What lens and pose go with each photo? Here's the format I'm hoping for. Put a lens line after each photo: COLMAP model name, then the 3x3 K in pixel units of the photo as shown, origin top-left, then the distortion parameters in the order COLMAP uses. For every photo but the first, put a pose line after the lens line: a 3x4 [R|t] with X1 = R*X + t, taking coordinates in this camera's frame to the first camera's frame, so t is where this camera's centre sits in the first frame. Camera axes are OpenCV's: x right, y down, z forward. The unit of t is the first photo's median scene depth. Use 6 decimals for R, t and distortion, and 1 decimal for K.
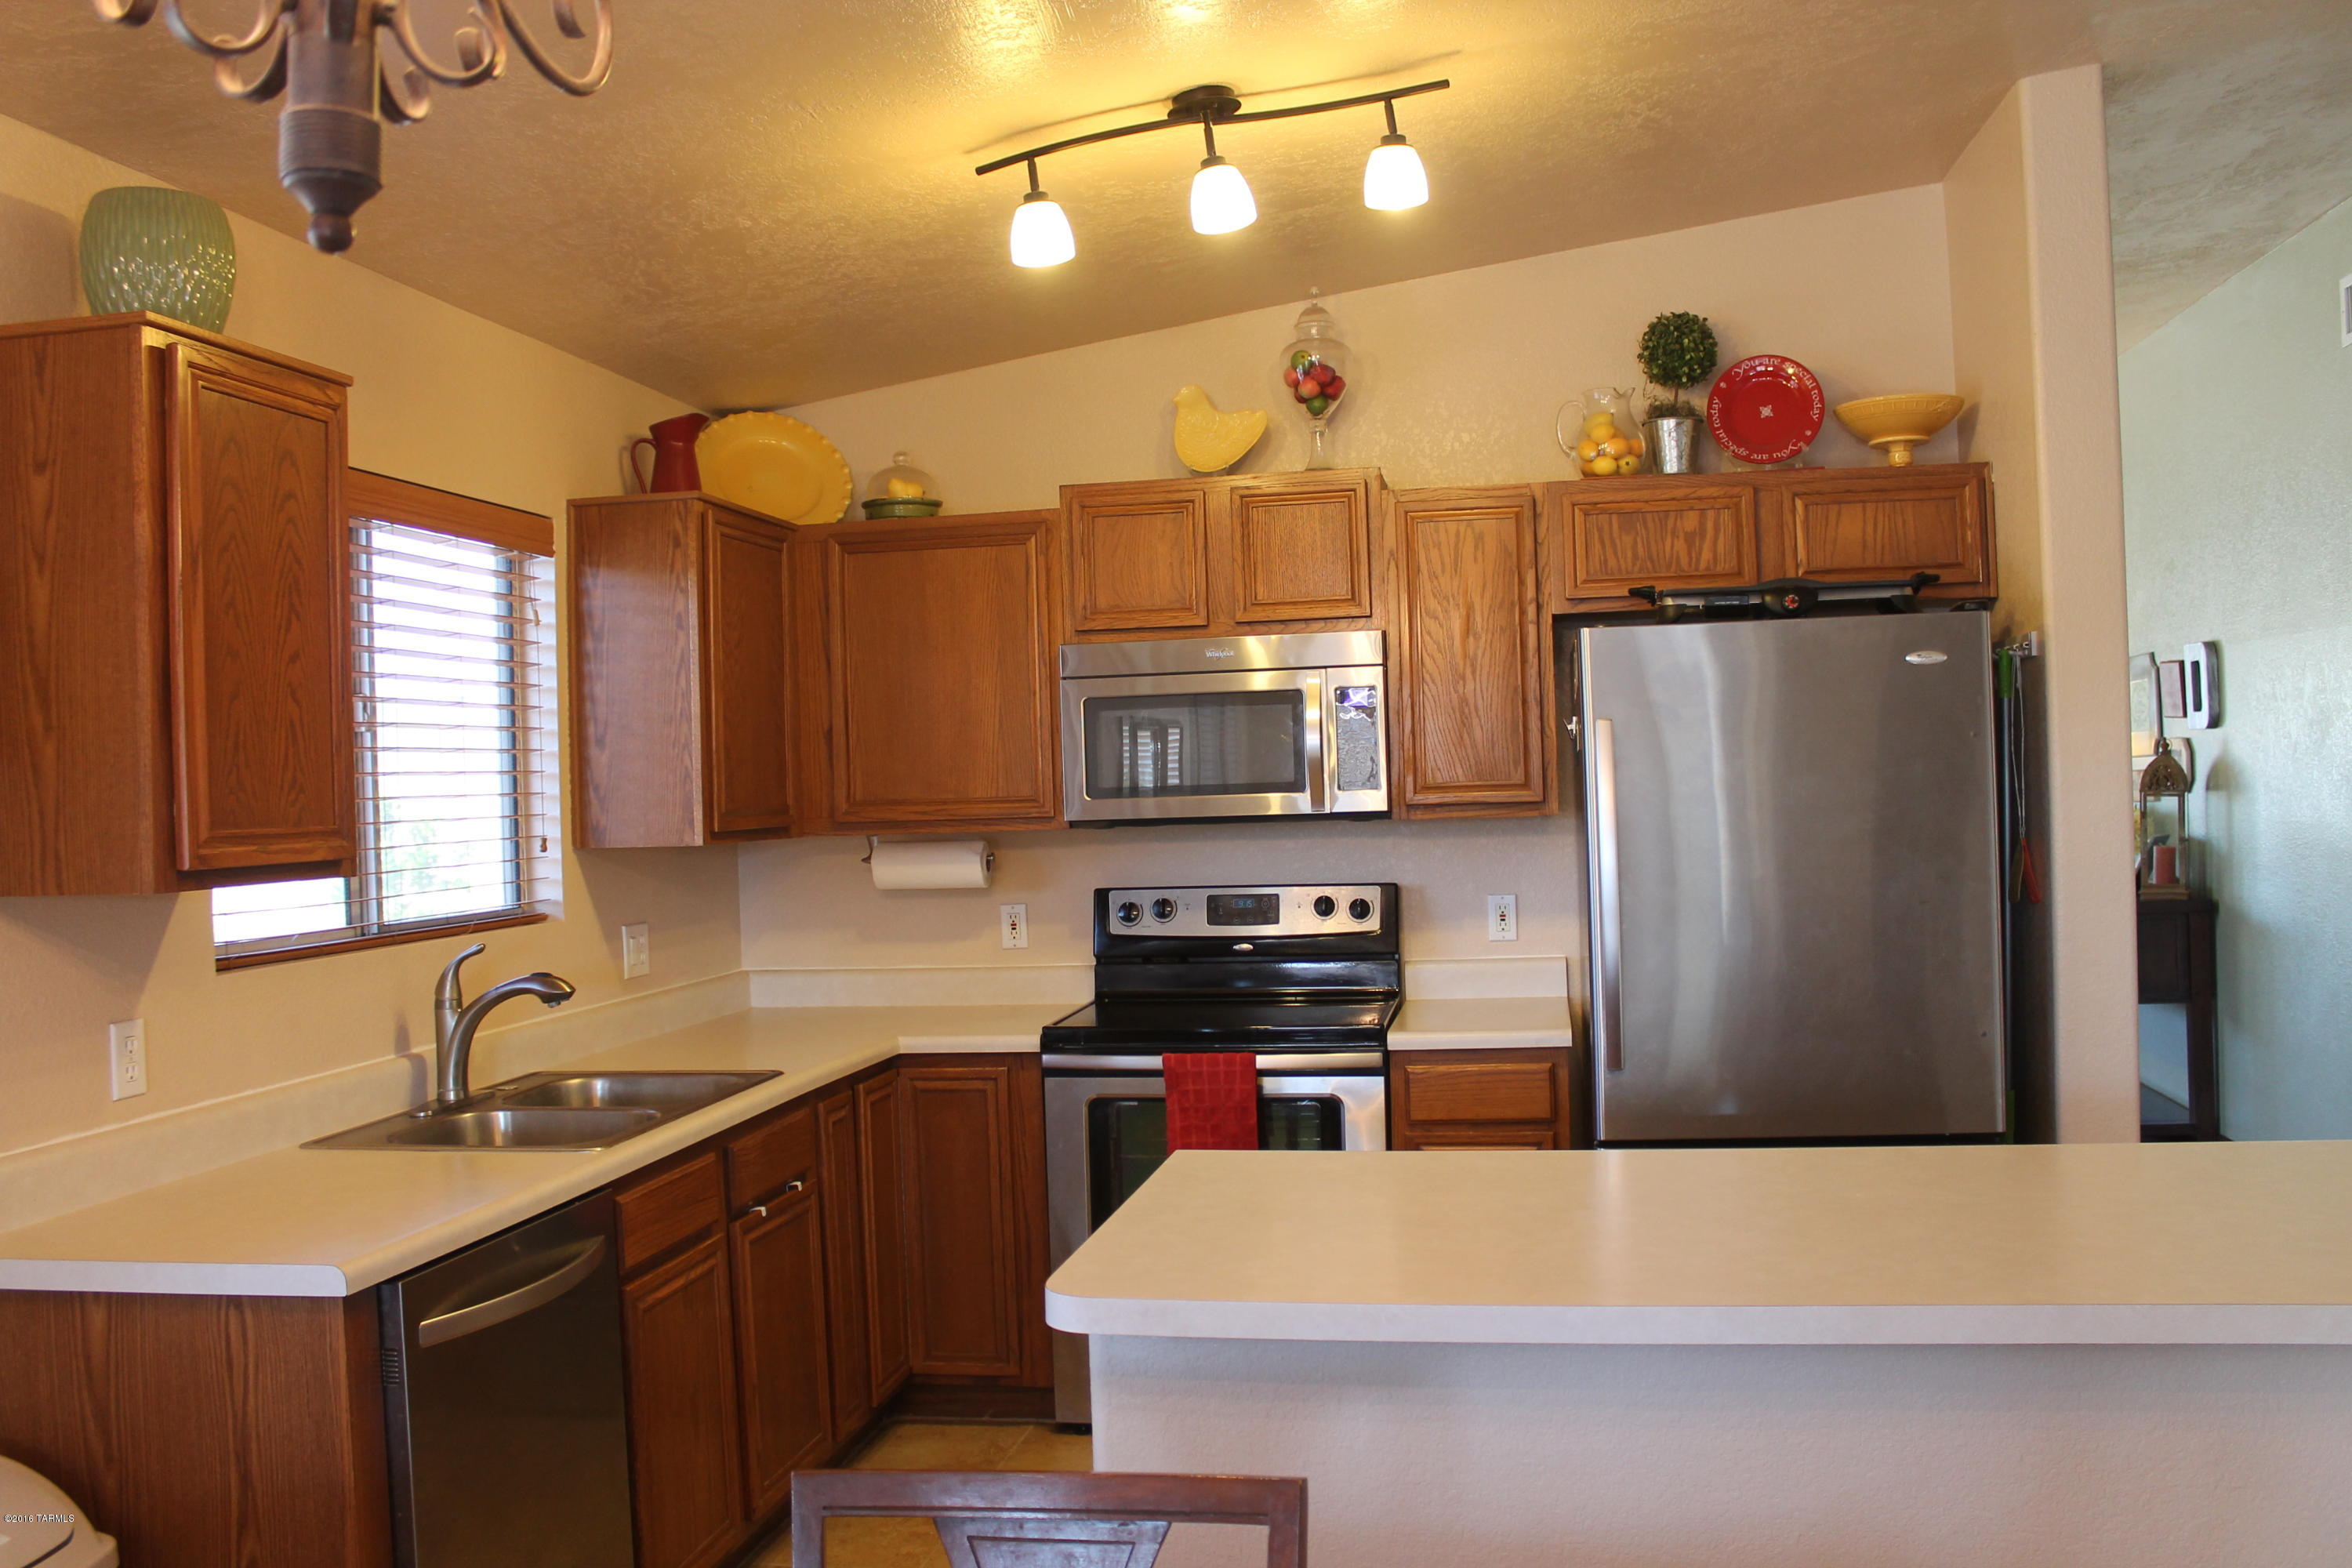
lens RADIAL K [[1989.3, 0, 1188.6], [0, 1989.3, 783.2], [0, 0, 1]] dist [-0.165983, 0.150057]
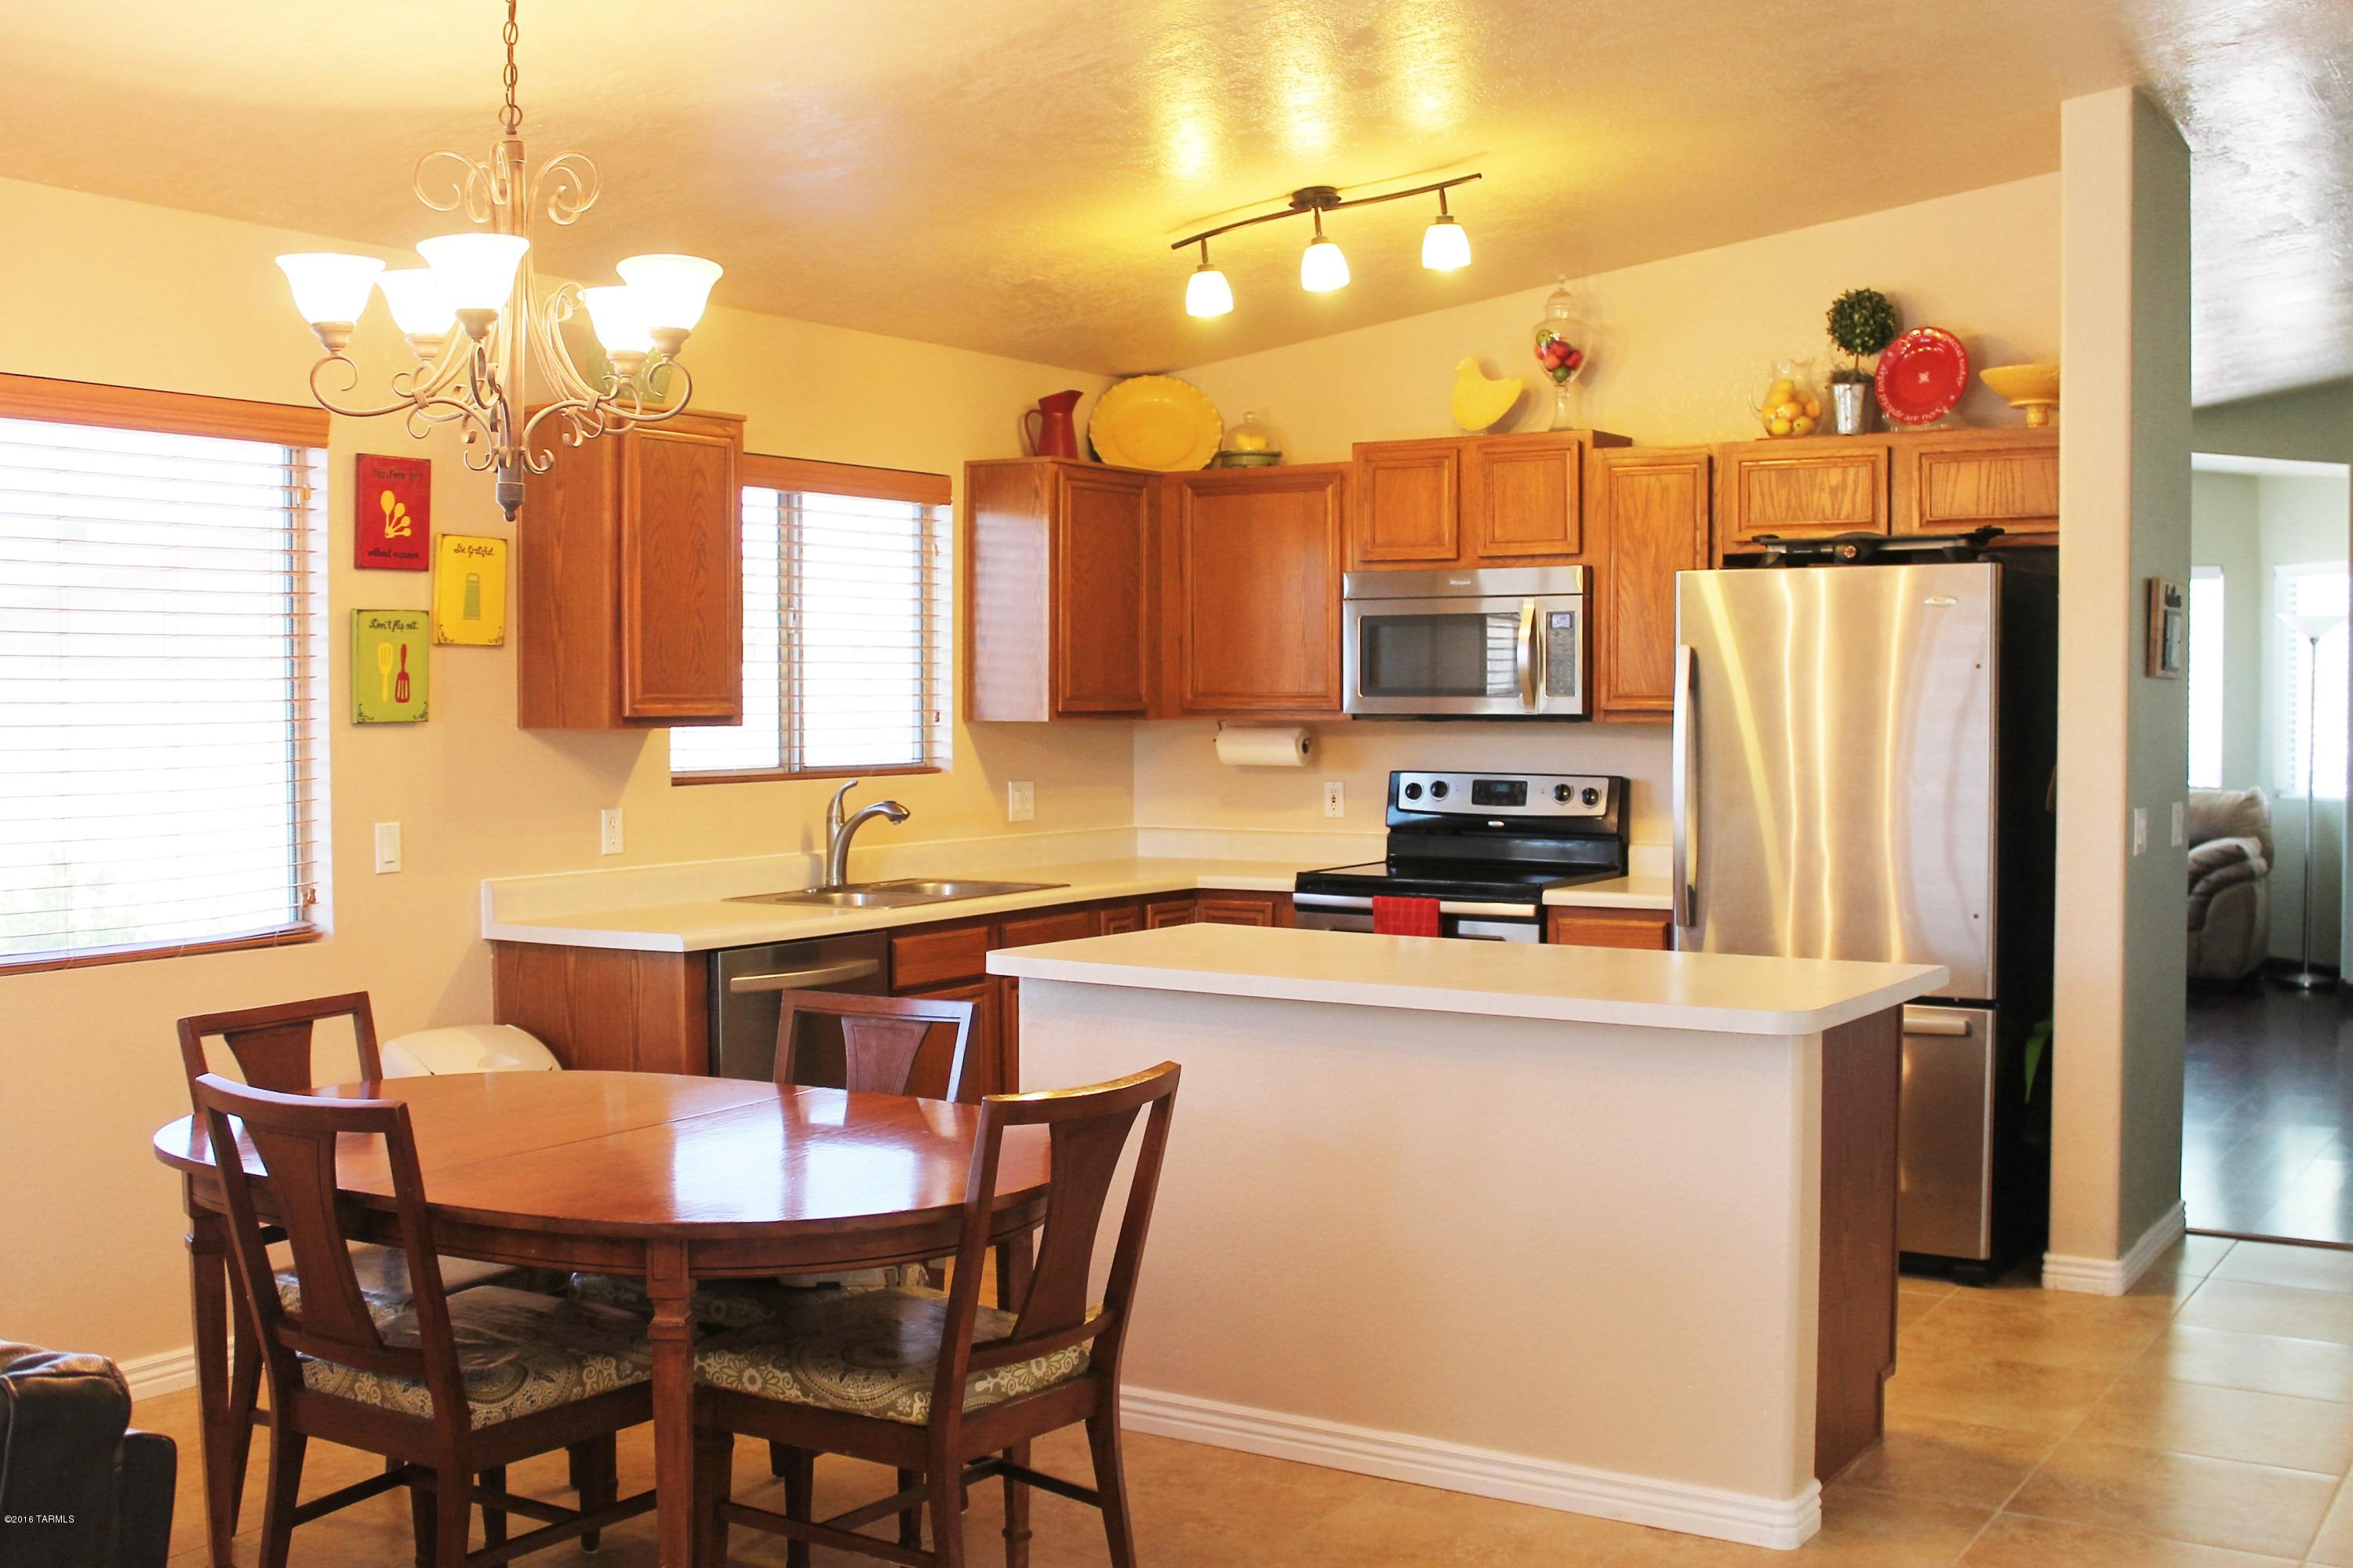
lens RADIAL K [[2519.2, 0, 1184.7], [0, 2519.2, 781.1], [0, 0, 1]] dist [-0.103356, -0.005397]
pose [[0.925059, 0.045384, -0.377102, 0.458315], [-0.029940, 0.998459, 0.046721, -0.009868], [0.378642, -0.031929, 0.924992, -0.520915]]
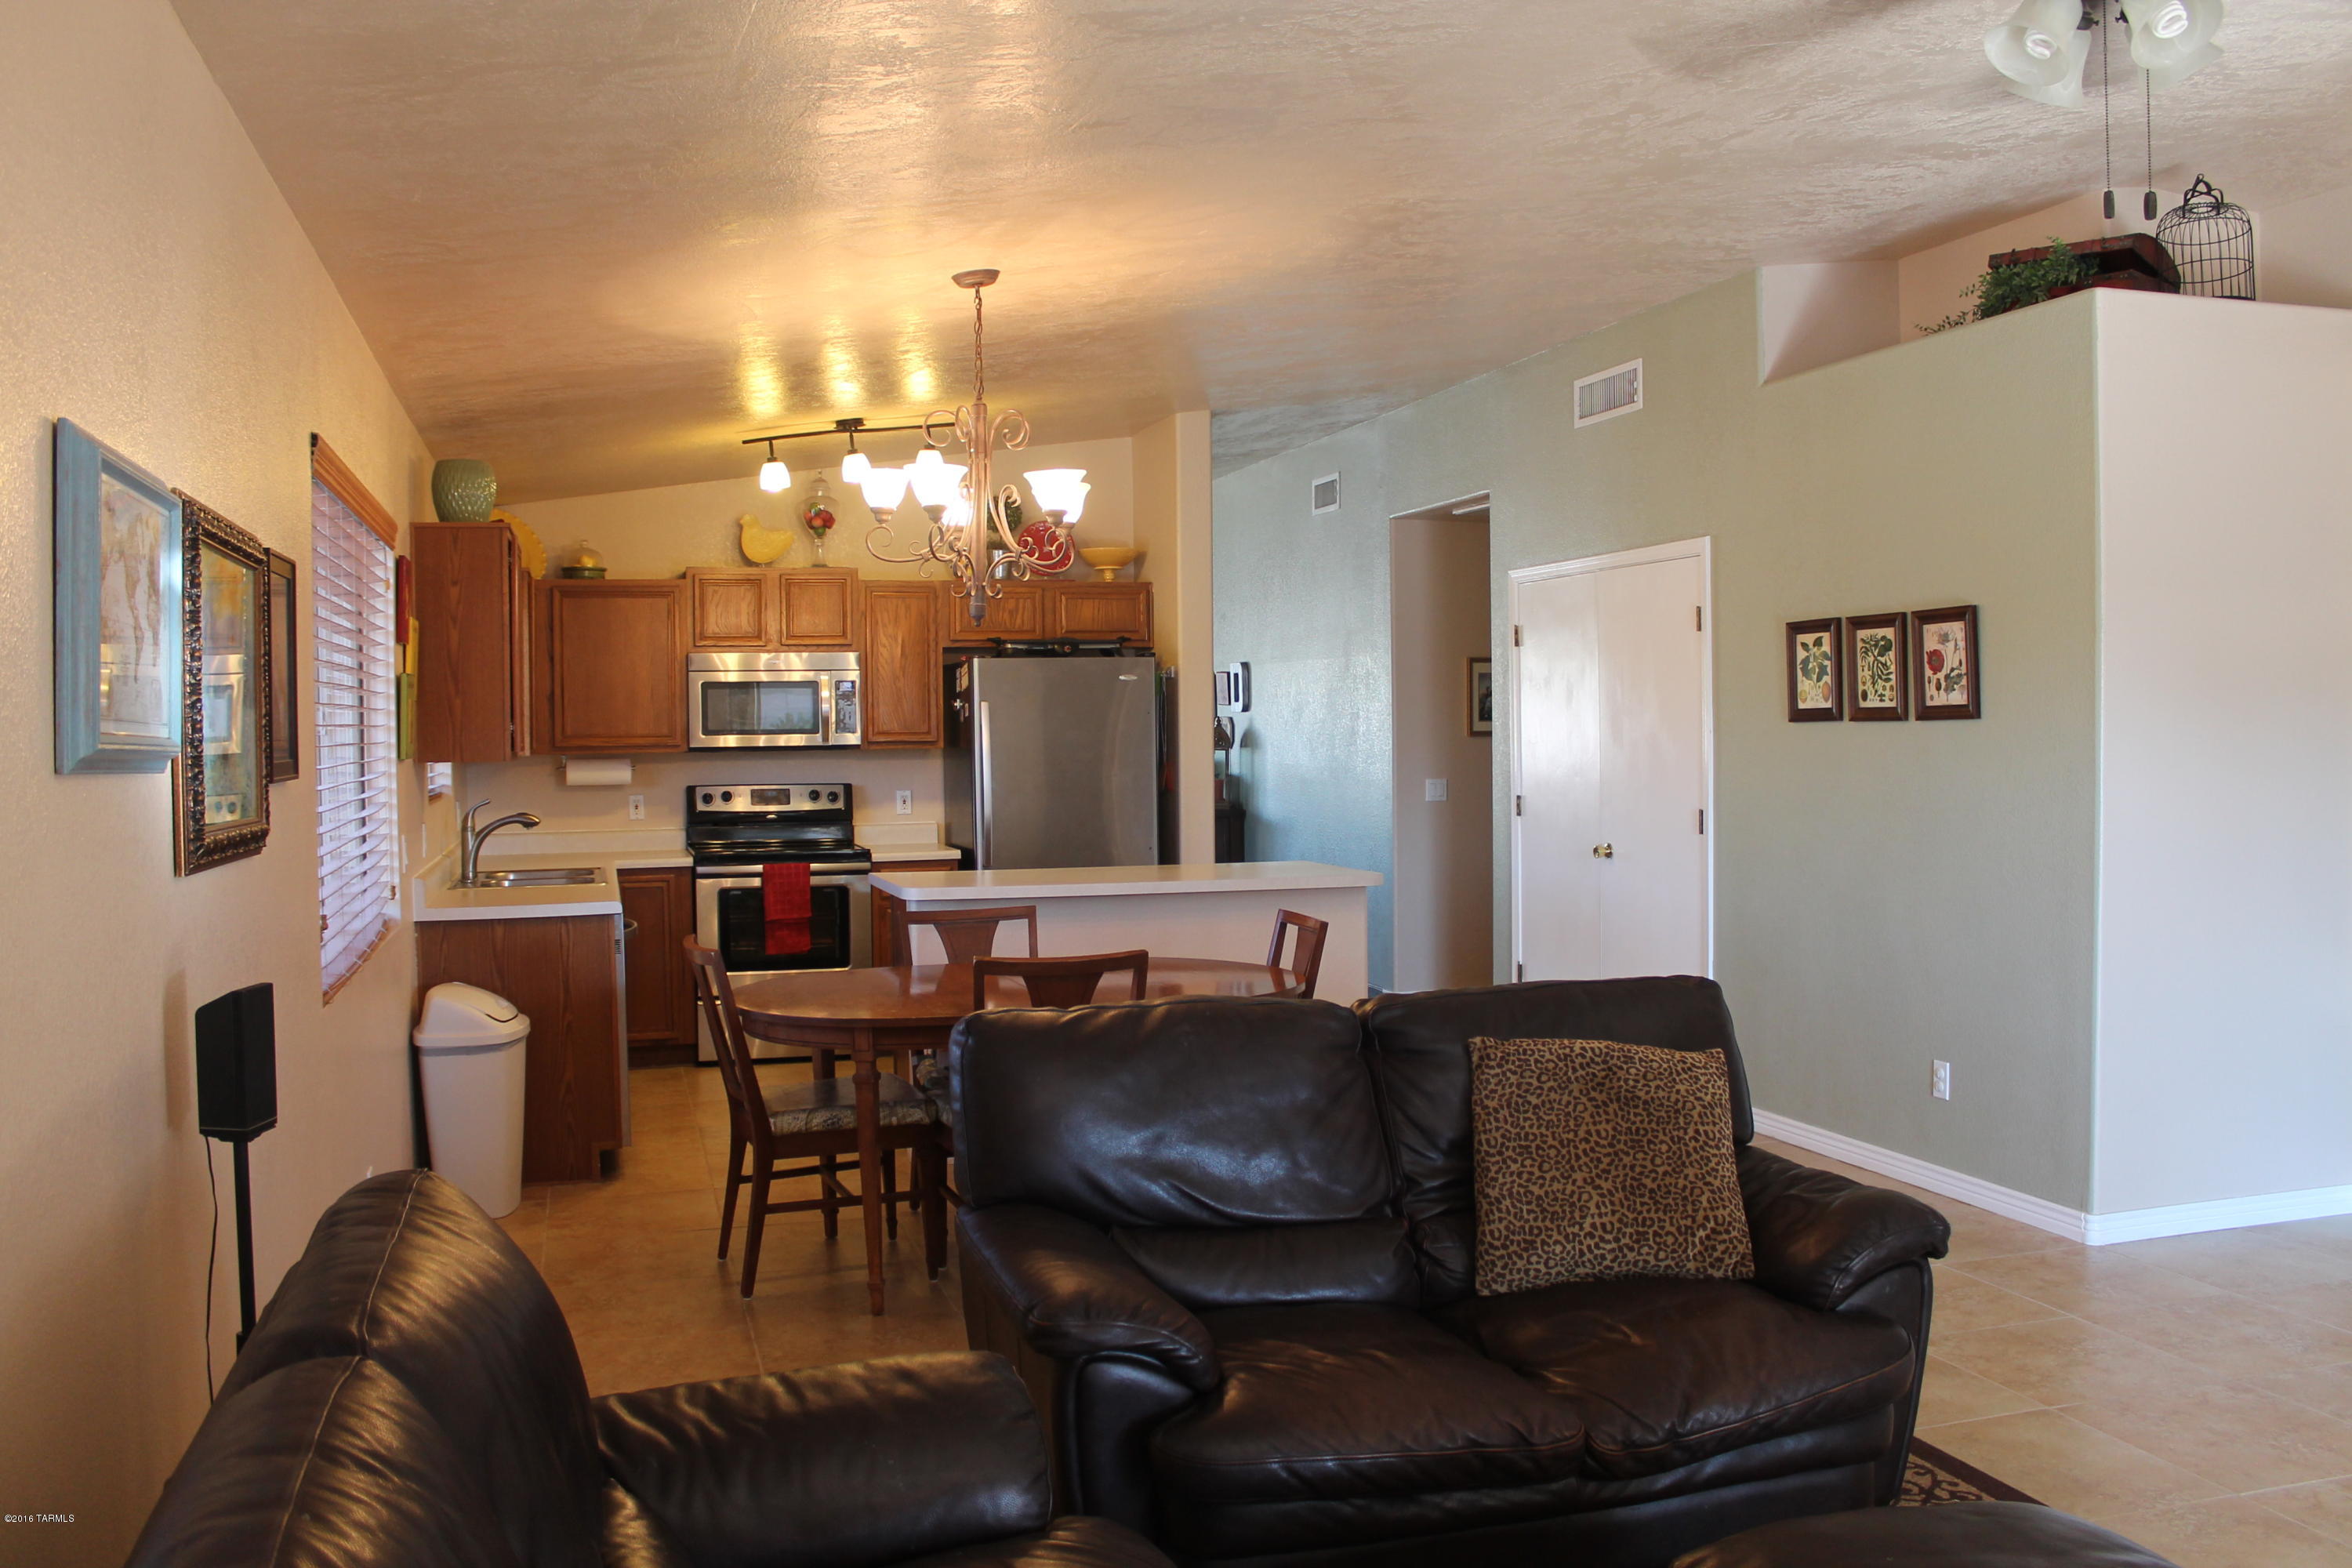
lens RADIAL K [[1989.3, 0, 1188.6], [0, 1989.3, 783.2], [0, 0, 1]] dist [-0.165983, 0.150057]
pose [[0.892907, 0.009227, 0.450146, -0.492141], [-0.016503, 0.999789, 0.012242, 0.022945], [-0.449938, -0.018359, 0.892871, -0.897015]]
